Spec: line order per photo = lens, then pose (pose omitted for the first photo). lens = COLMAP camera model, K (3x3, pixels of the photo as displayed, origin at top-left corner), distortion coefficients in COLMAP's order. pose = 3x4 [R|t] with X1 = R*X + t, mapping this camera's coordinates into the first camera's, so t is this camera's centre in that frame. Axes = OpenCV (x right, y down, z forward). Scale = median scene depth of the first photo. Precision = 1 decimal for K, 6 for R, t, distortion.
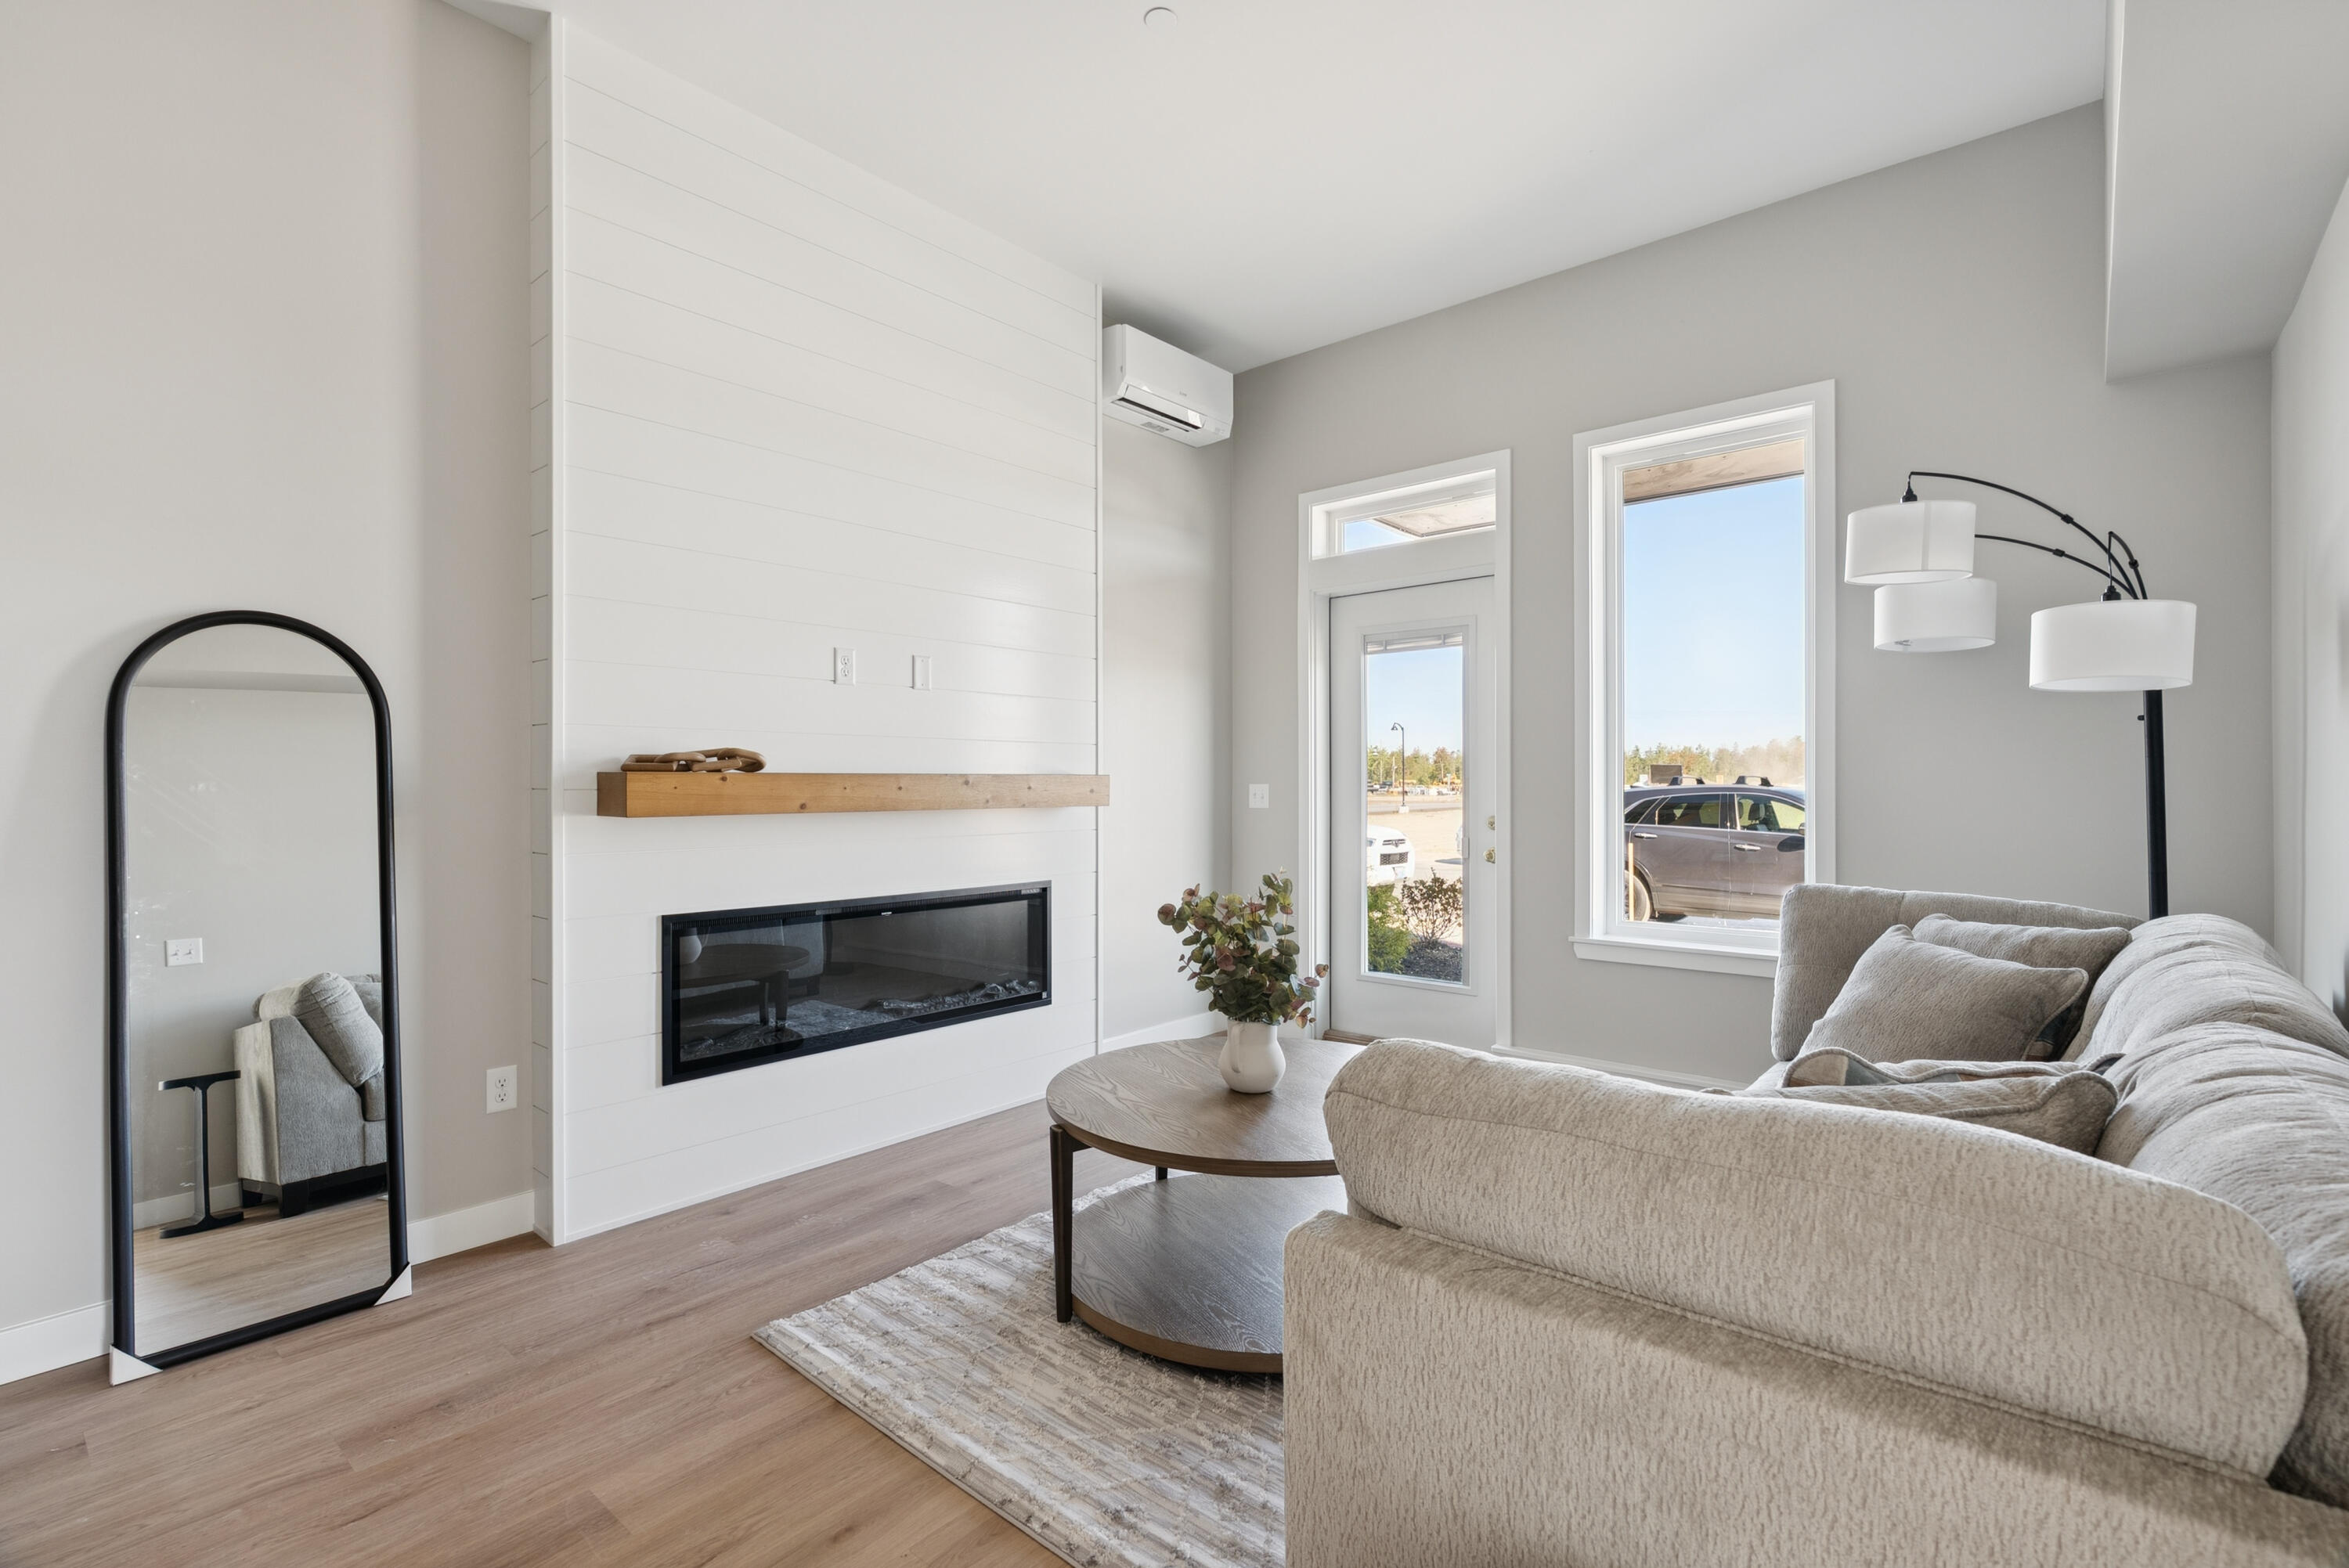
lens RADIAL K [[1059.0, 0, 1178.0], [0, 1059.0, 787.9], [0, 0, 1]] dist [-0.011943, -0.000337]
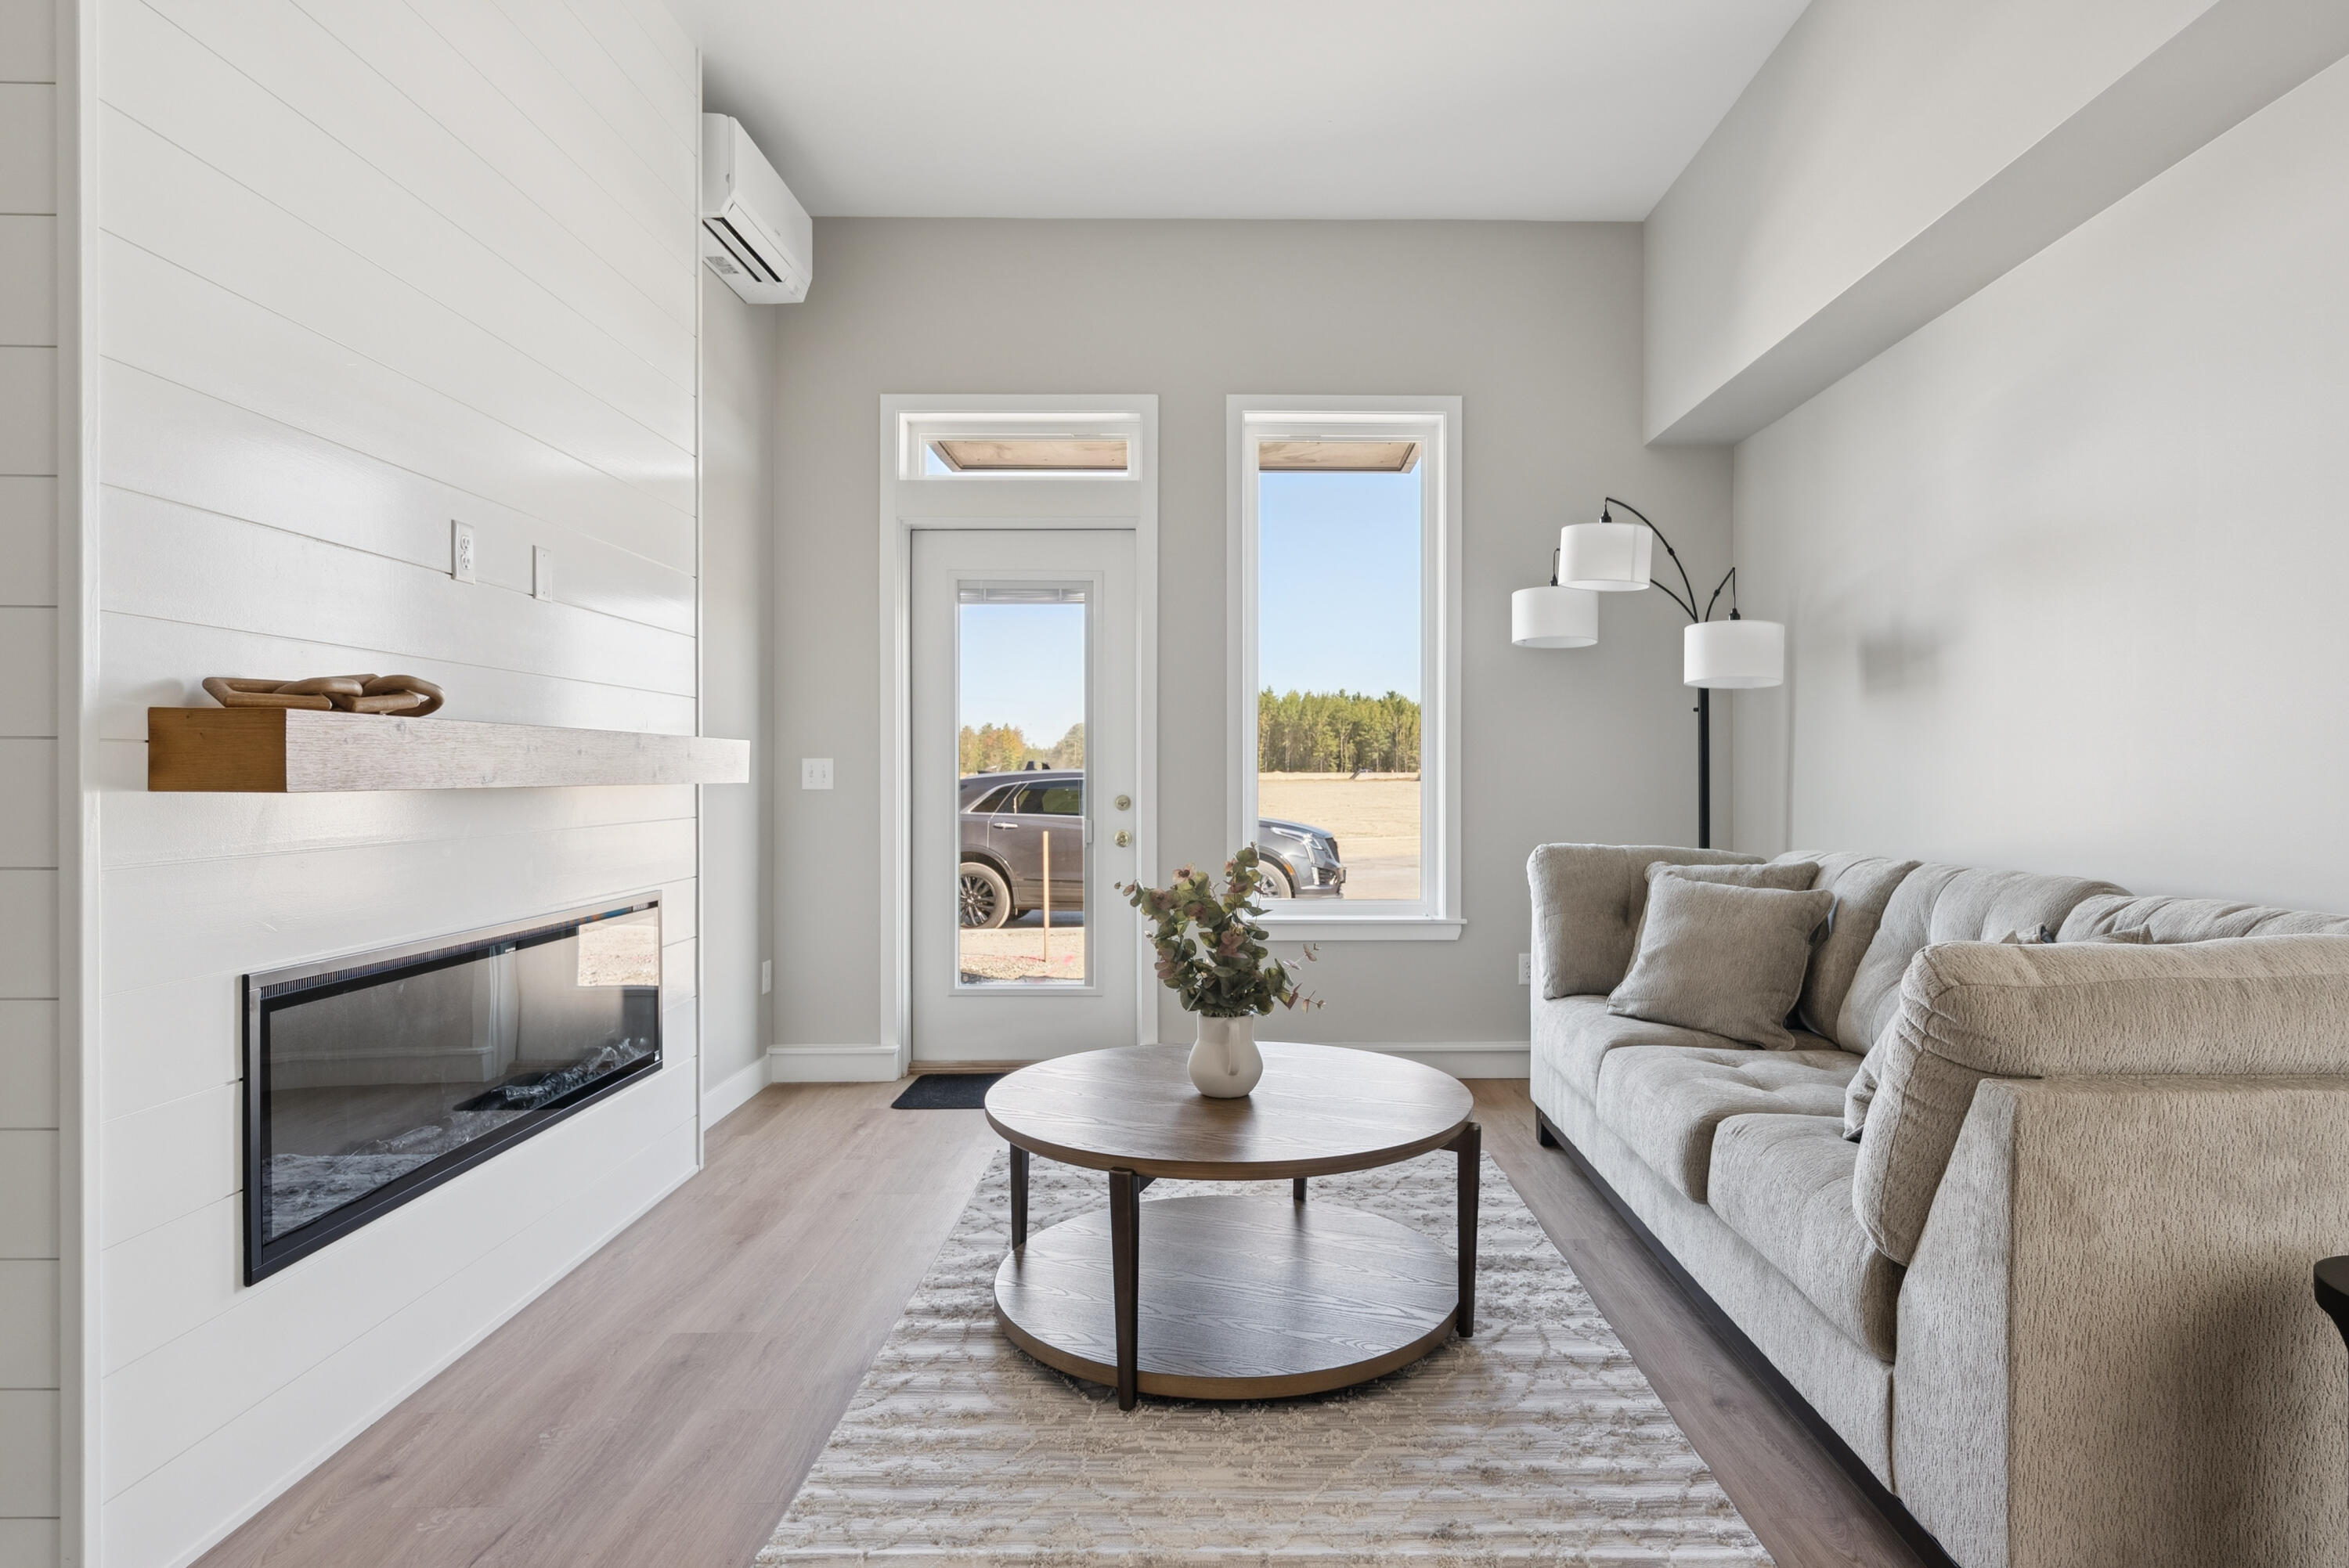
lens RADIAL K [[1284.1, 0, 1233.1], [0, 1284.1, 784.0], [0, 0, 1]] dist [-0.002648, 0.000448]
pose [[0.750927, -0.001731, 0.660383, -0.450065], [-0.001038, 0.999992, 0.003802, 0.015993], [-0.660384, -0.003540, 0.750919, 0.137982]]
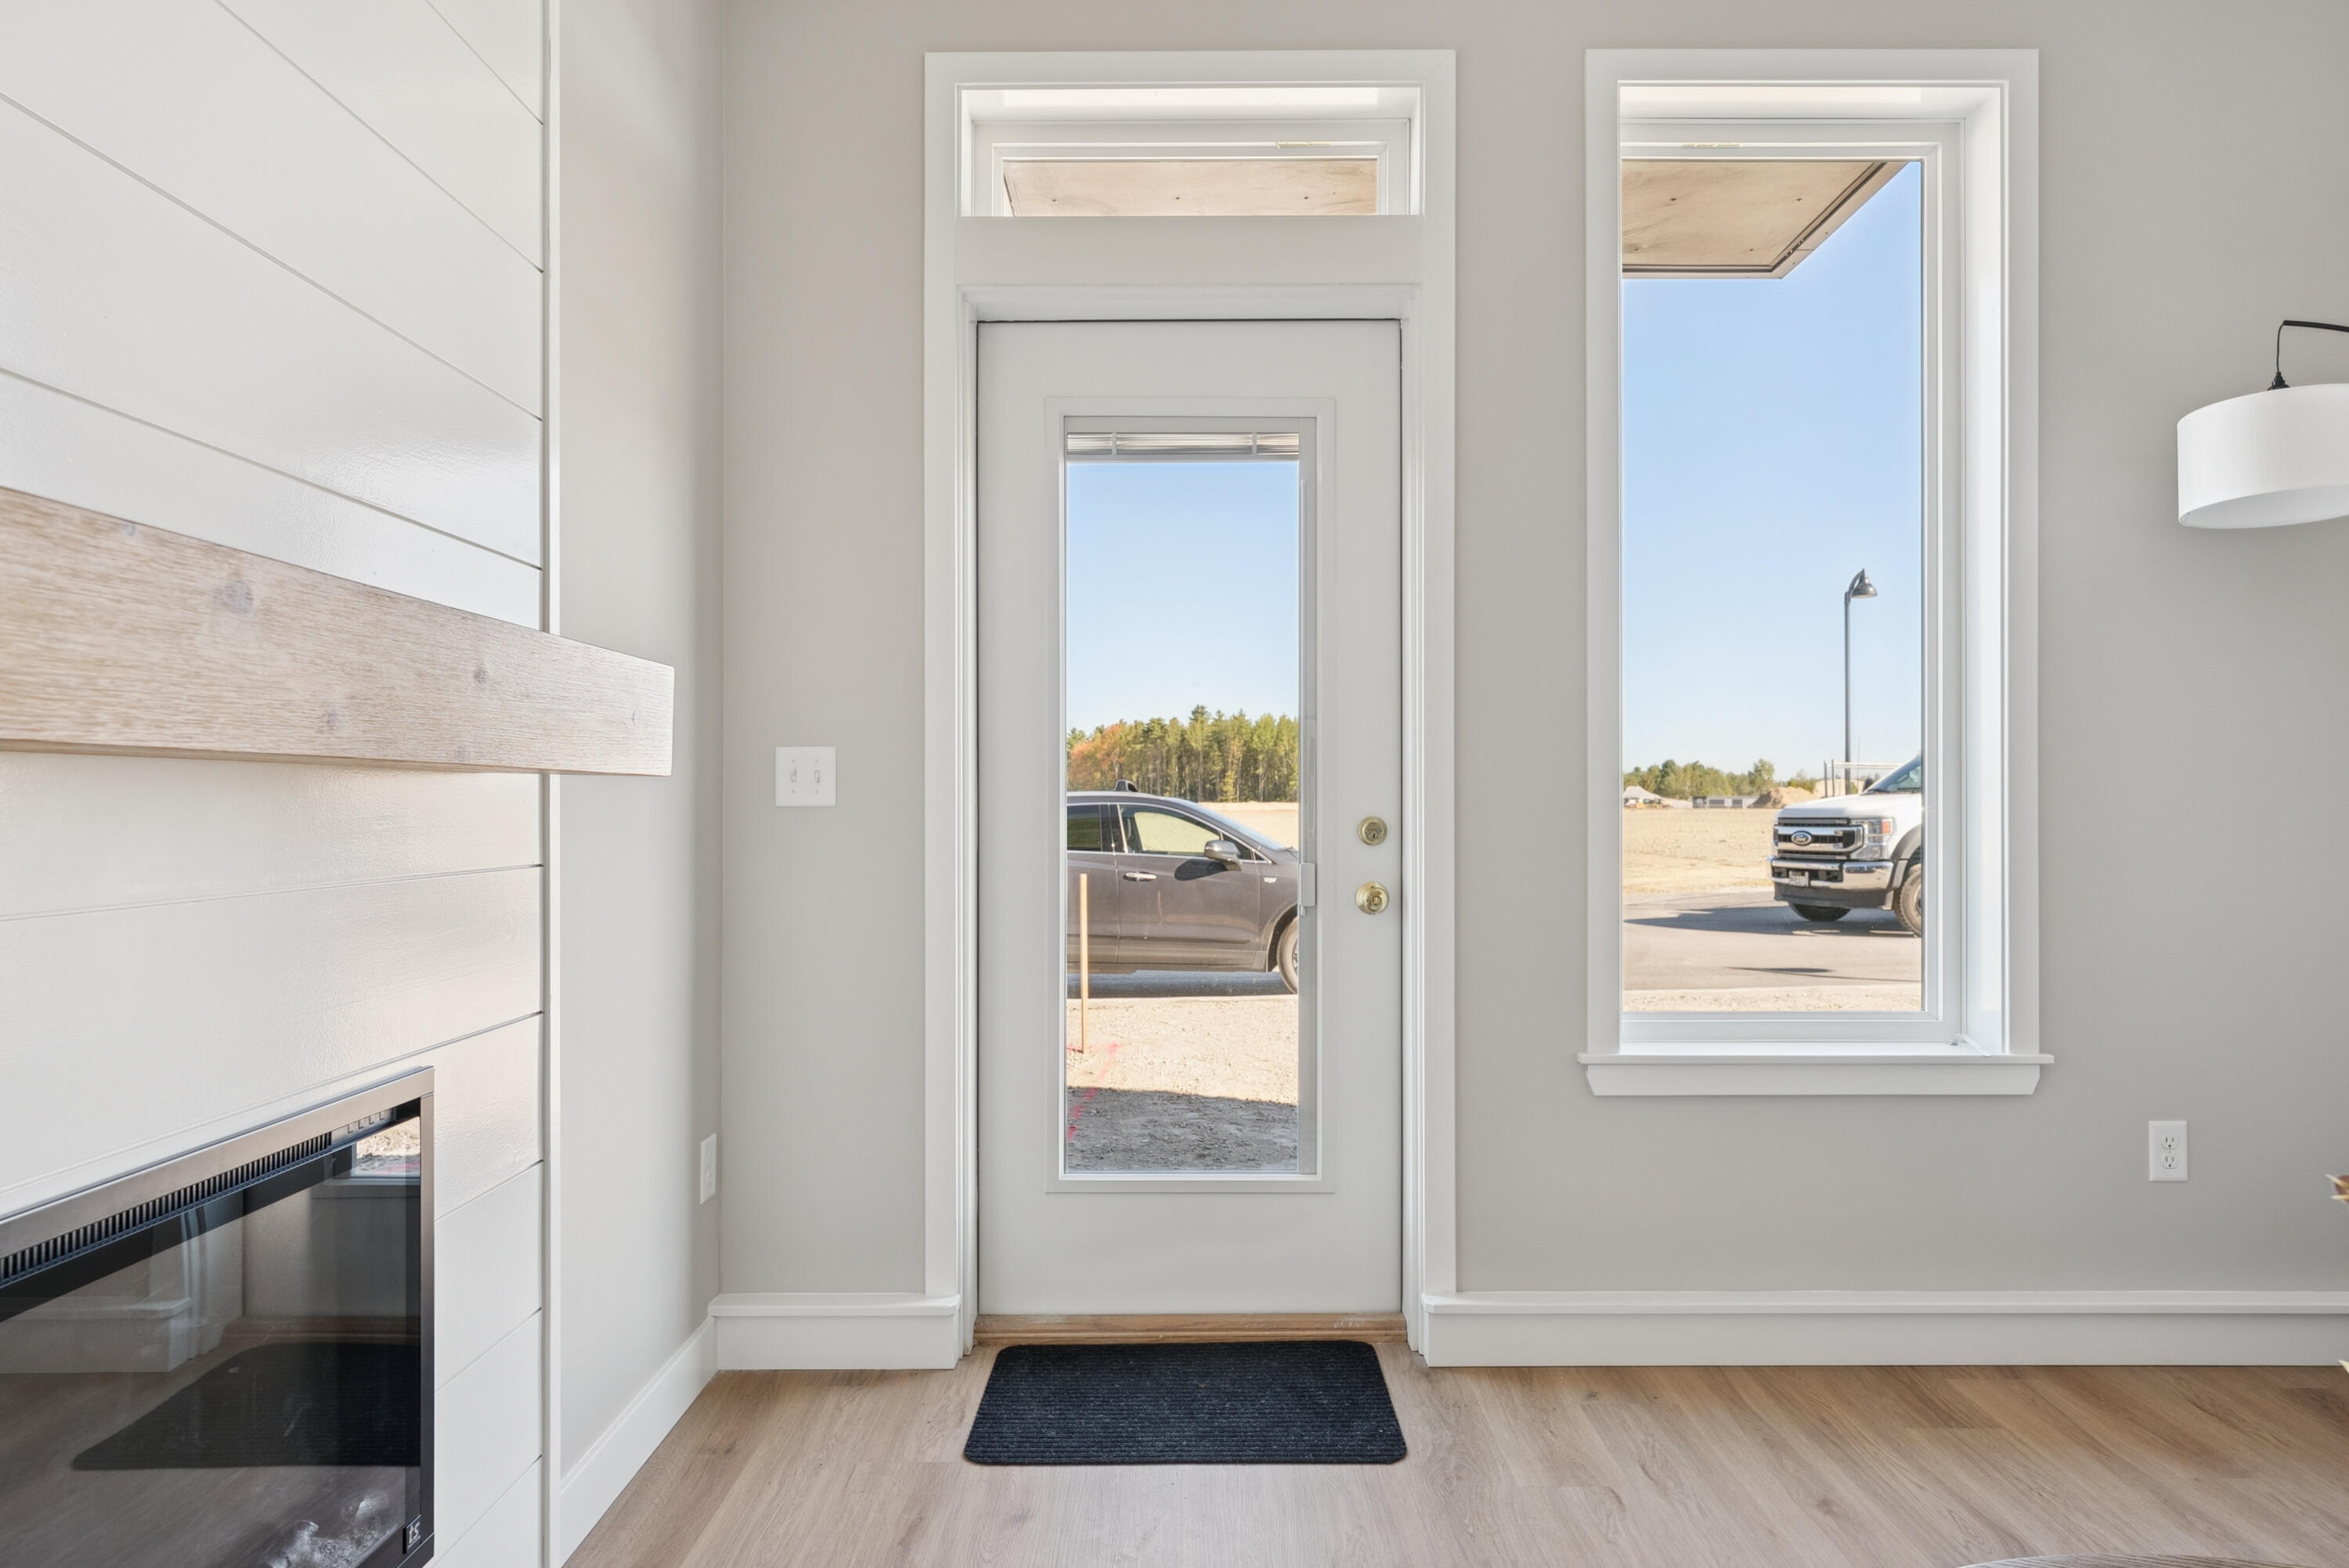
lens RADIAL K [[1387.3, 0, 1185.1], [0, 1387.3, 807.1], [0, 0, 1]] dist [-0.009813, 0.002140]
pose [[0.758399, 0.001142, 0.651789, -0.226230], [0.000033, 0.999998, -0.001790, 0.029061], [-0.651790, 0.001379, 0.758398, 0.723073]]
